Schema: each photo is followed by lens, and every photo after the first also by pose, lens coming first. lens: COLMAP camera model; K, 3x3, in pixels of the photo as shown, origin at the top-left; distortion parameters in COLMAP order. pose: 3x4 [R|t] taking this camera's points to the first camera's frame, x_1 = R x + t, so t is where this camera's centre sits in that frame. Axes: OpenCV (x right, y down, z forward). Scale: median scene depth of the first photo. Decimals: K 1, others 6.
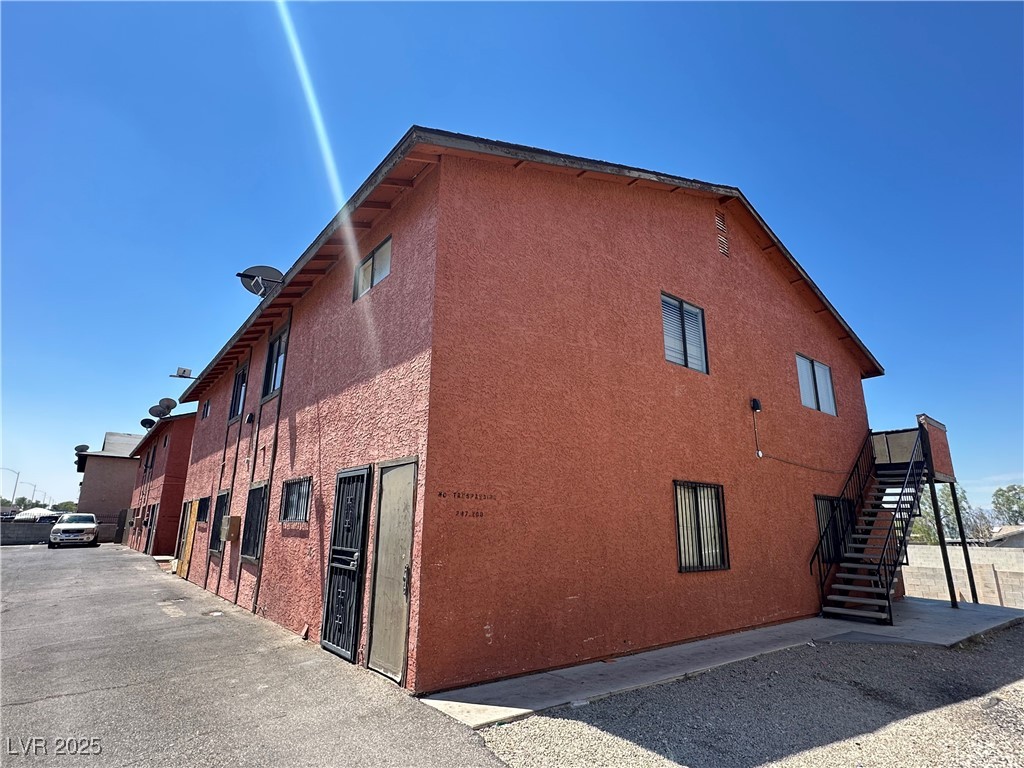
lens RADIAL K [[533.3, 0, 512.6], [0, 533.3, 388.6], [0, 0, 1]] dist [0.002674, -0.014287]
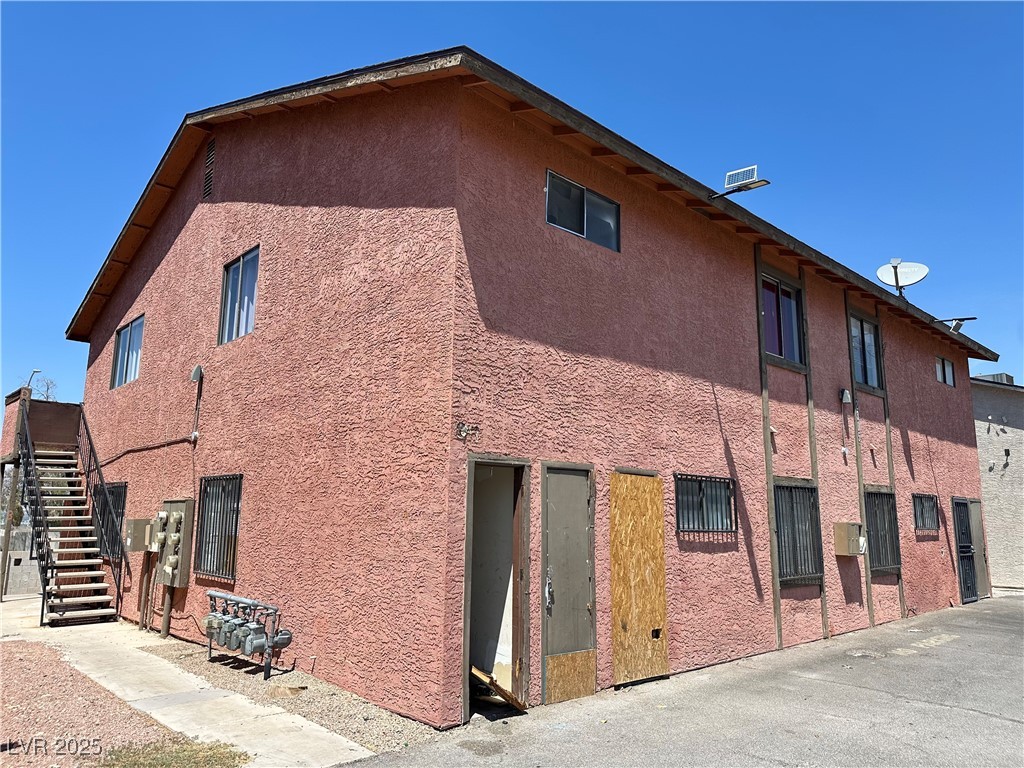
lens RADIAL K [[705.5, 0, 512.0], [0, 705.5, 384.0], [0, 0, 1]] dist [0.164447, -0.287612]
pose [[-0.083462, 0.164264, 0.982879, -2.472745], [-0.266146, 0.946818, -0.180837, 0.594349], [-0.960313, -0.276682, -0.035305, 2.520245]]
